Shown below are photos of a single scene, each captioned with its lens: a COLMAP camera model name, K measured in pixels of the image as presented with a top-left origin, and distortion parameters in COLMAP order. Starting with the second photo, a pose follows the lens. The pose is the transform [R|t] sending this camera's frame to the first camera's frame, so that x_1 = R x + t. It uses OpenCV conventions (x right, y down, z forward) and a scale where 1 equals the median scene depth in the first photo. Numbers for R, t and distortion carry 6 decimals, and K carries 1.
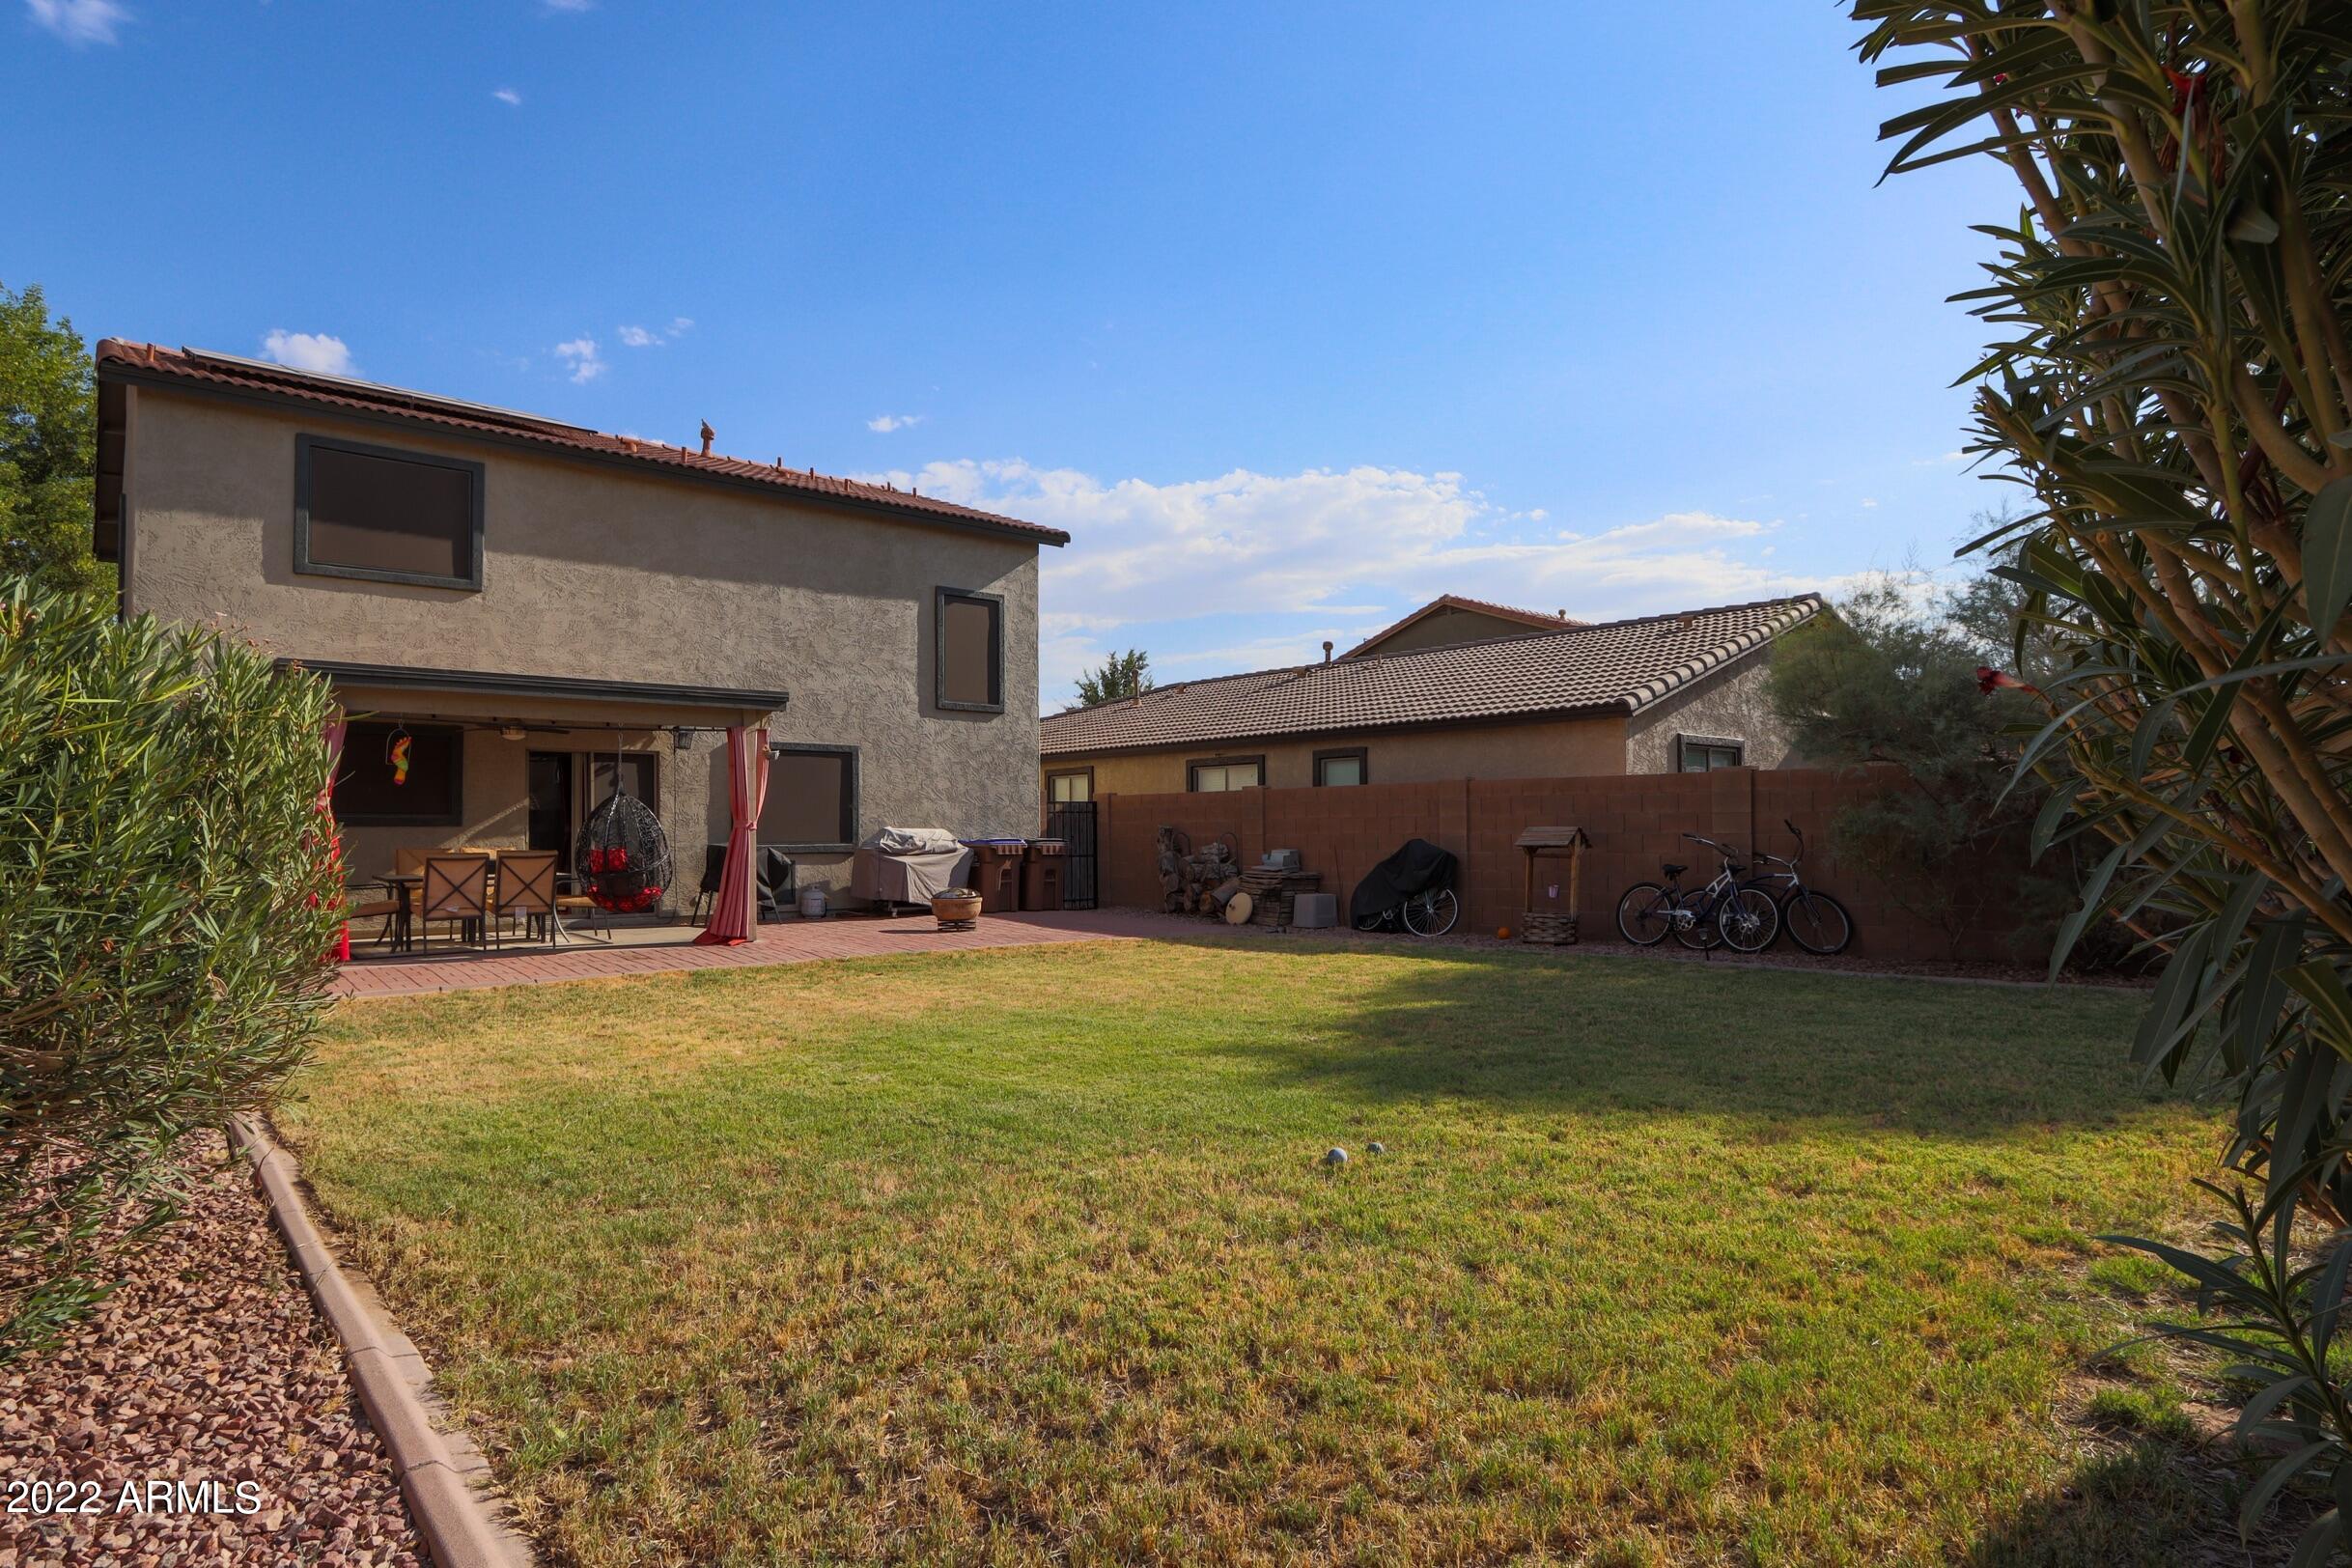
lens RADIAL K [[1106.4, 0, 1172.3], [0, 1106.4, 804.8], [0, 0, 1]] dist [-0.004206, -0.000196]
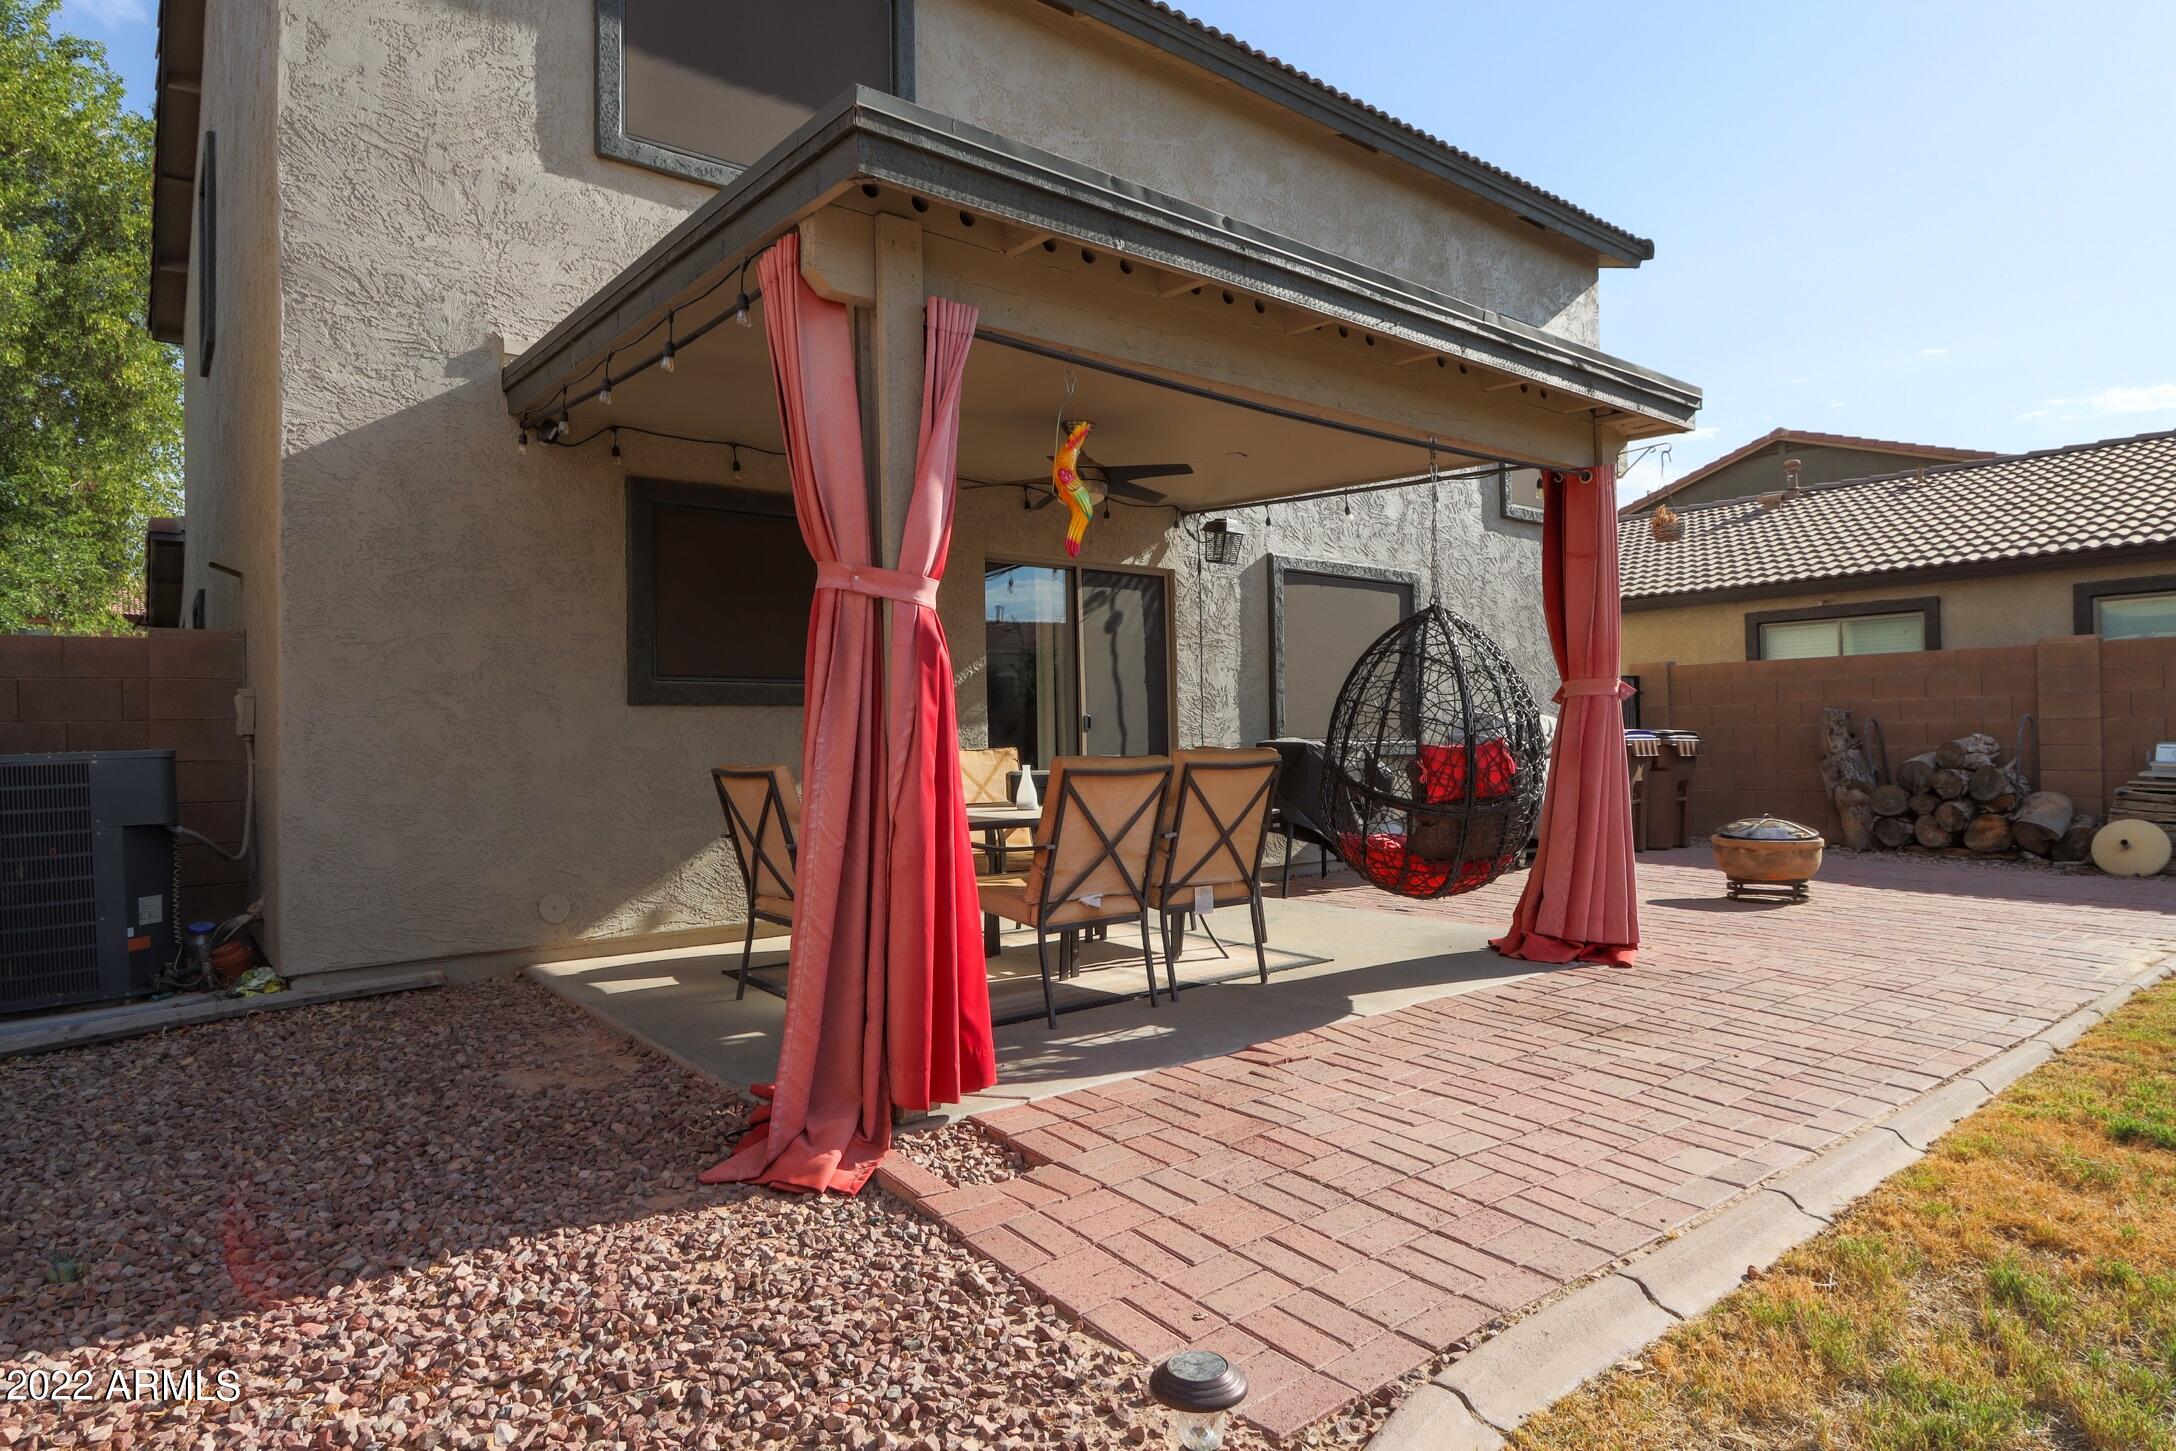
lens RADIAL K [[1112.5, 0, 1137.0], [0, 1112.5, 724.9], [0, 0, 1]] dist [-0.005131, -0.001195]
pose [[0.999254, -0.004833, -0.038314, -0.417988], [0.005495, 0.999837, 0.017202, 0.016631], [0.038224, -0.017400, 0.999118, 0.407725]]
